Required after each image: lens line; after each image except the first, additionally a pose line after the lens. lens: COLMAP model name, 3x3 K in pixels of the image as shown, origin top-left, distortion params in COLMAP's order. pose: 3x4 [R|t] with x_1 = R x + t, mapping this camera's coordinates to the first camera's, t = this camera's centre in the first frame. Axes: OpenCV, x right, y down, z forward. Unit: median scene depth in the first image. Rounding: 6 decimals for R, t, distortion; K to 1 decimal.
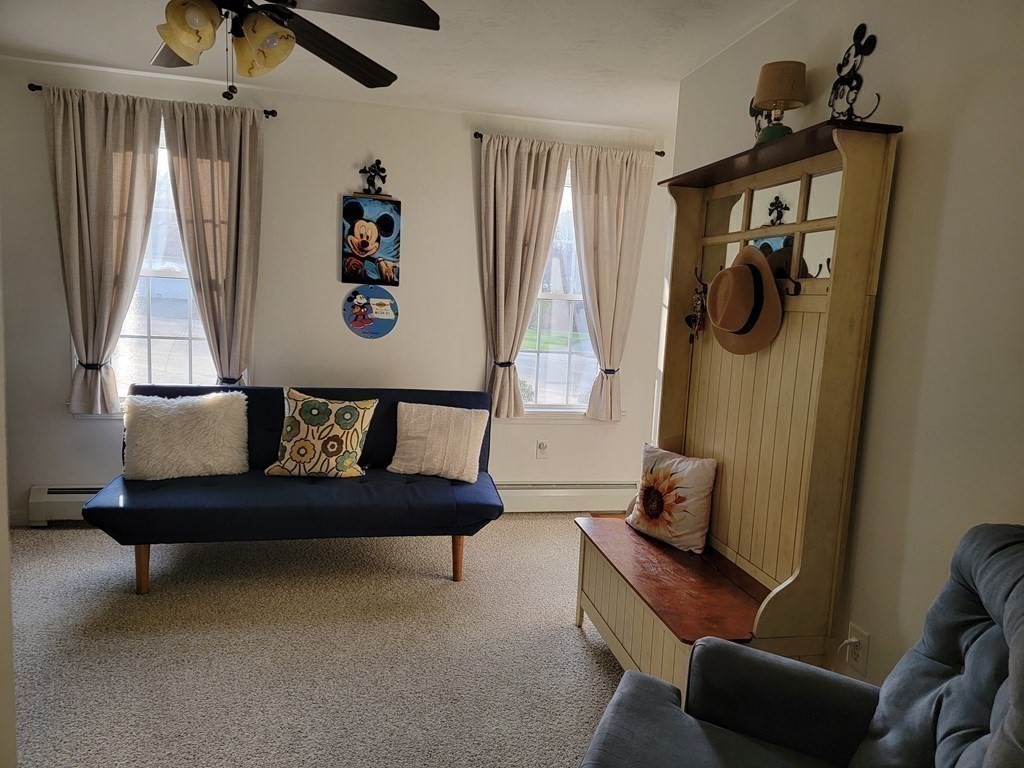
lens RADIAL K [[707.0, 0, 518.6], [0, 707.0, 390.9], [0, 0, 1]] dist [0.097153, -0.080824]
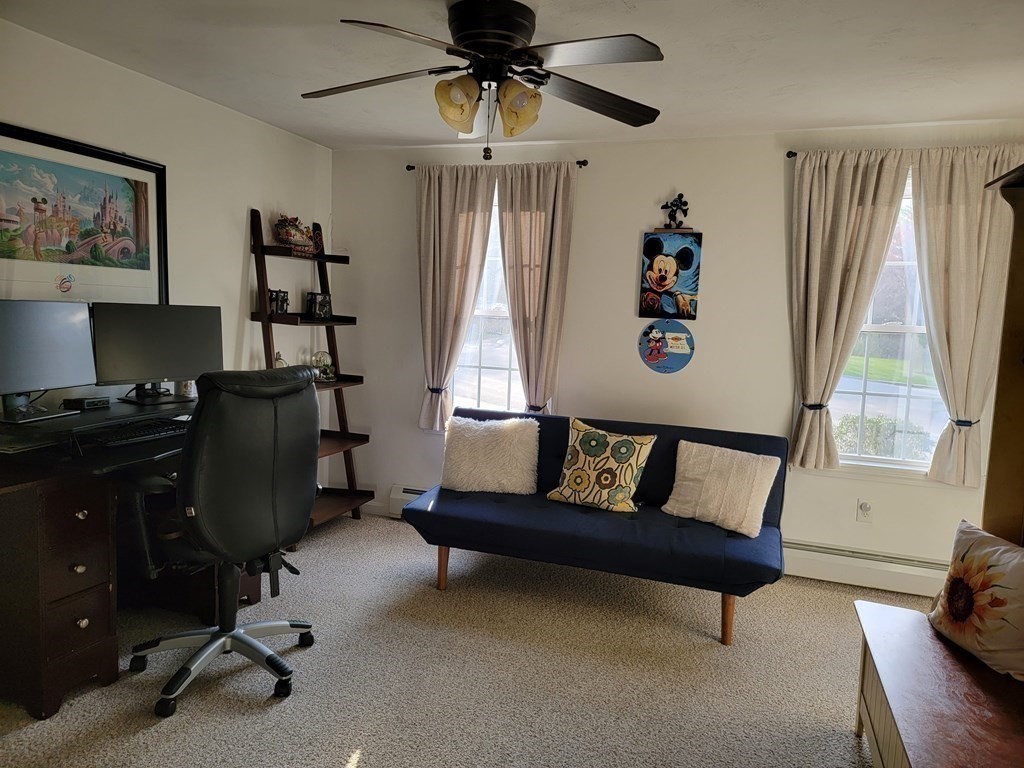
lens RADIAL K [[707.0, 0, 510.9], [0, 707.0, 381.7], [0, 0, 1]] dist [0.097153, -0.080824]
pose [[0.855579, 0.035214, -0.516473, 0.127280], [-0.064753, 0.997128, -0.039283, -0.010218], [0.513606, 0.067053, 0.855402, 0.053910]]
